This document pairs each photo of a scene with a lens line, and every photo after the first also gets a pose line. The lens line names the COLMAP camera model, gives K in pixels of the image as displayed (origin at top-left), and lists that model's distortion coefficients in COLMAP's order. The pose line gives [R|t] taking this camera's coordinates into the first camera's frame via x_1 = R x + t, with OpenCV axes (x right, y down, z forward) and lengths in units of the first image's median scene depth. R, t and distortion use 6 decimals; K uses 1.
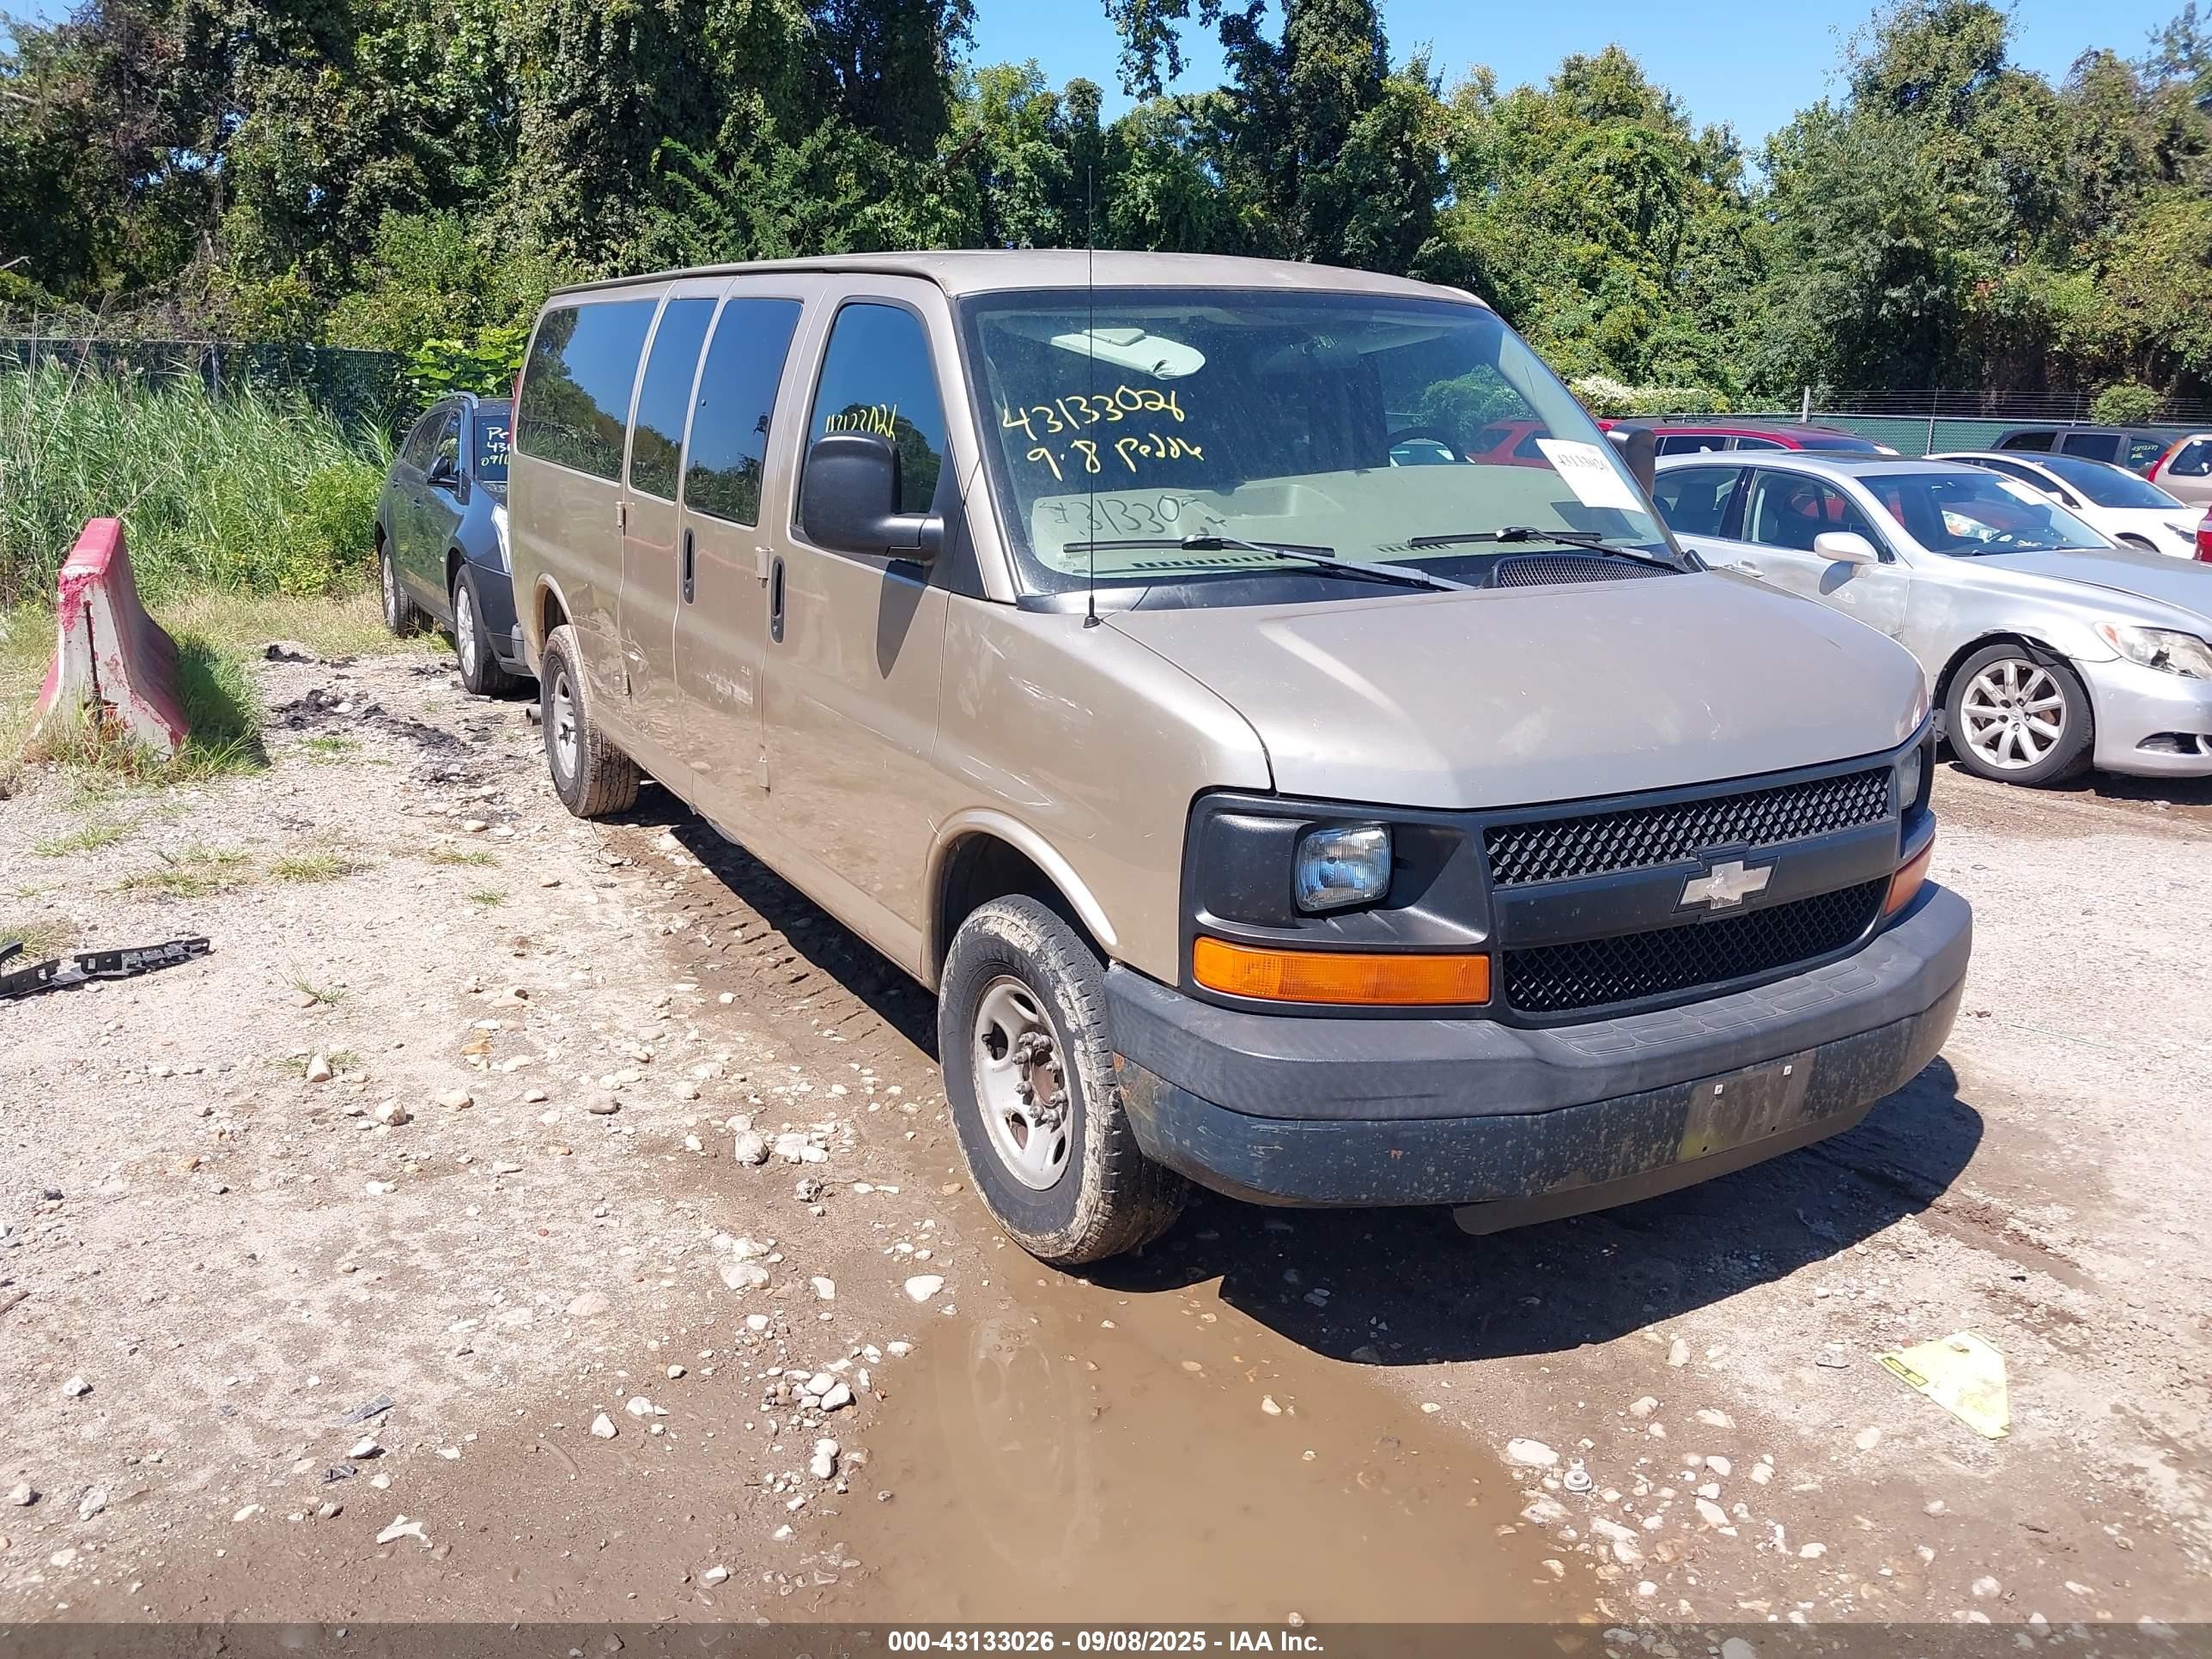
lens RADIAL K [[1831.9, 0, 1106.0], [0, 1831.9, 829.5], [0, 0, 1]] dist [0.010025, 0.003434]
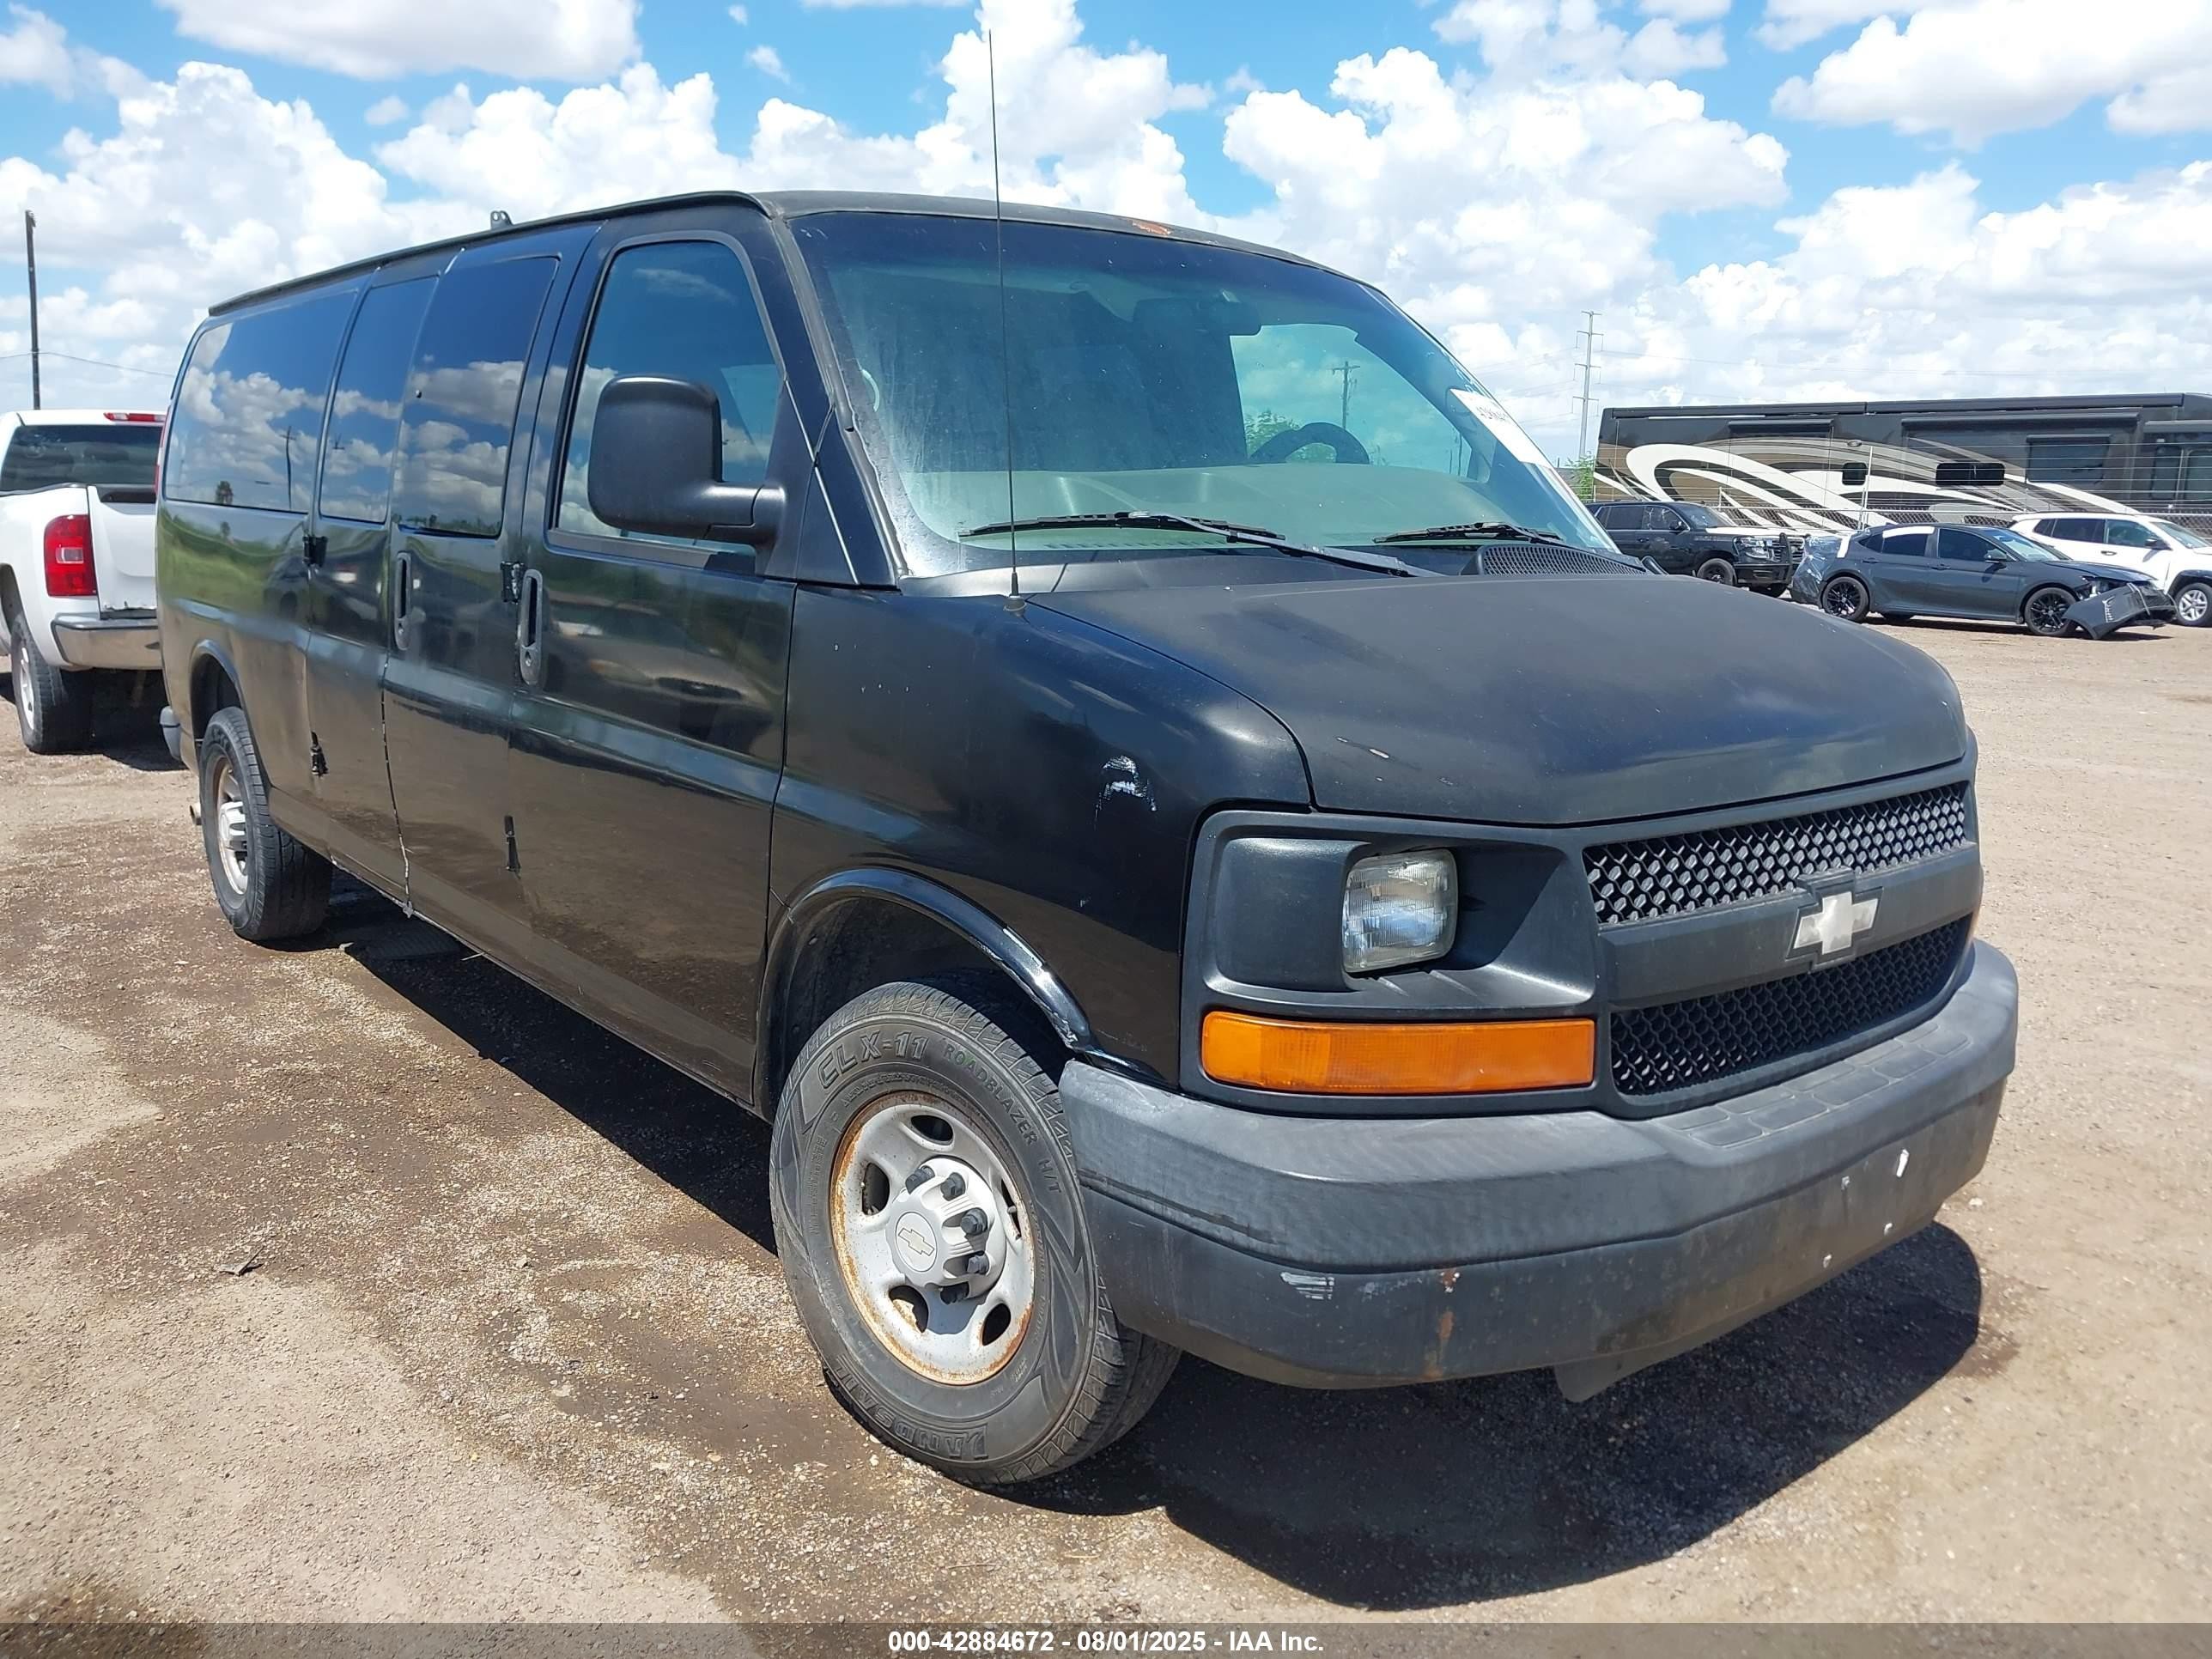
lens RADIAL K [[1831.9, 0, 1106.0], [0, 1831.9, 829.5], [0, 0, 1]] dist [0.010025, 0.003434]
pose [[0.986034, -0.030708, 0.163689, -0.100184], [0.043128, 0.996408, -0.072872, 0.036154], [-0.160863, 0.078914, 0.983817, 0.288679]]
